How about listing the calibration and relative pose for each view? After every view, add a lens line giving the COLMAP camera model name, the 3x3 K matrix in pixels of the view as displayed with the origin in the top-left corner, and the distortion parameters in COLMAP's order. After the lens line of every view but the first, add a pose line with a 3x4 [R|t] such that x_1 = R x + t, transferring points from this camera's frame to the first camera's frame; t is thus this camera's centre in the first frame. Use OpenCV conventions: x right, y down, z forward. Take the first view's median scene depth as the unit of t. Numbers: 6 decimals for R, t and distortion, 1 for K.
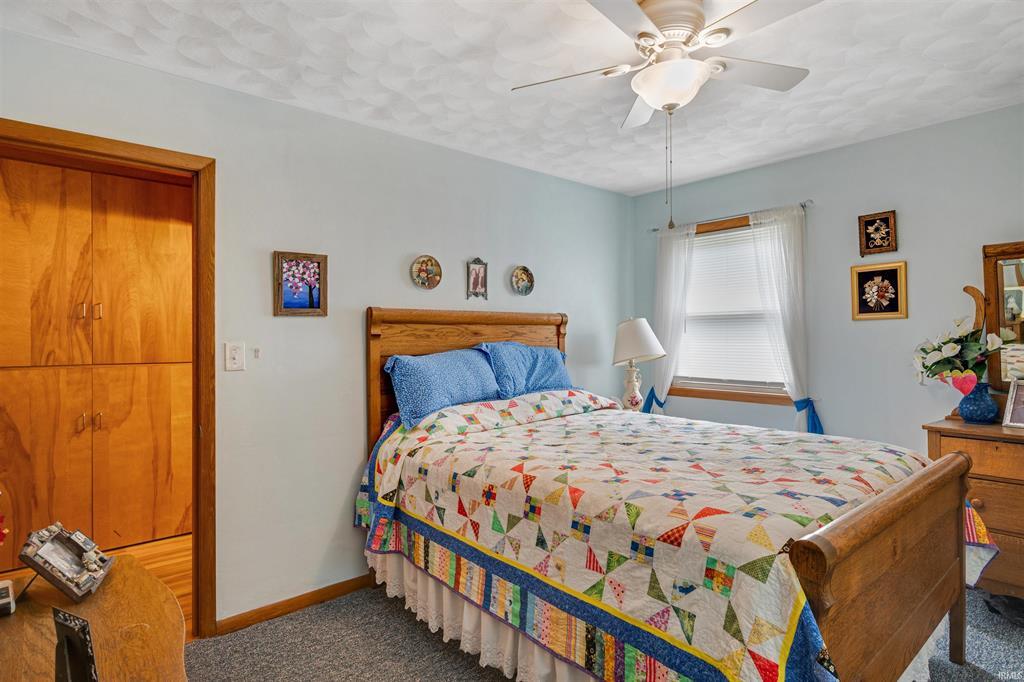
lens RADIAL K [[553.2, 0, 519.2], [0, 553.2, 333.9], [0, 0, 1]] dist [-0.000064, 0.000503]
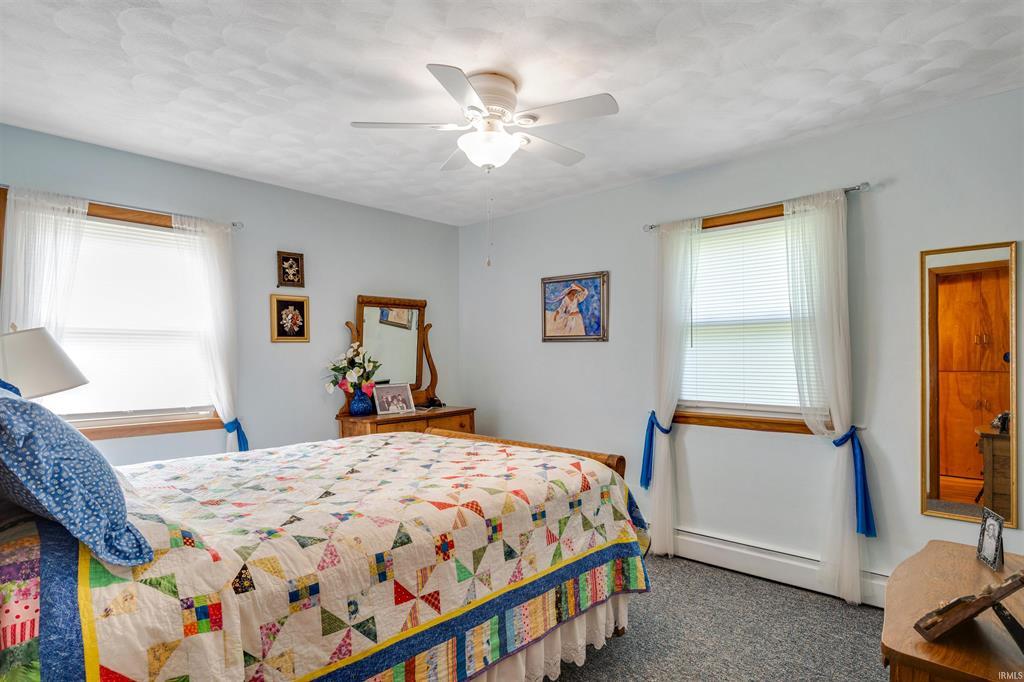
lens RADIAL K [[553.2, 0, 519.2], [0, 553.2, 348.8], [0, 0, 1]] dist [-0.000064, 0.000503]
pose [[-0.124883, 0.020199, 0.991966, -0.774475], [-0.000834, 0.999790, -0.020463, 0.015074], [-0.992171, -0.003383, -0.124840, 0.876941]]
